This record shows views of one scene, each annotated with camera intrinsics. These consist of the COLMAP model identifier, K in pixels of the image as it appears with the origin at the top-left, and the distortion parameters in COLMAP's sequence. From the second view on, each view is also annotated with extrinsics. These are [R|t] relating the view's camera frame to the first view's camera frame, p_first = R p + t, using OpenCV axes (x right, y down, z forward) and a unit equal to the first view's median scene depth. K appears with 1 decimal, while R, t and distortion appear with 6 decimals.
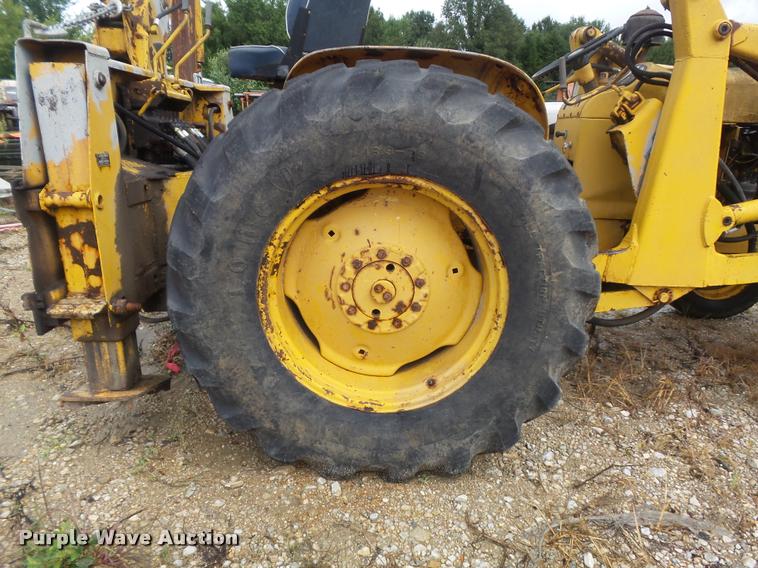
lens RADIAL K [[527.1, 0, 381.7], [0, 527.1, 286.2], [0, 0, 1]] dist [0.003313, -0.002434]
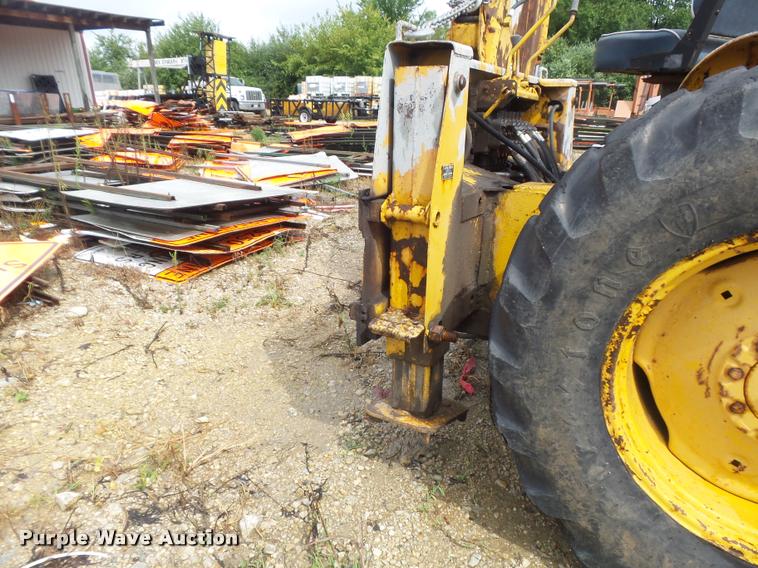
lens RADIAL K [[527.1, 0, 375.8], [0, 527.1, 287.9], [0, 0, 1]] dist [0.003313, -0.002434]
pose [[0.850253, 0.168626, -0.498633, -0.145186], [-0.157832, 0.985383, 0.064104, -0.081215], [0.502154, 0.024196, 0.864439, 0.159220]]
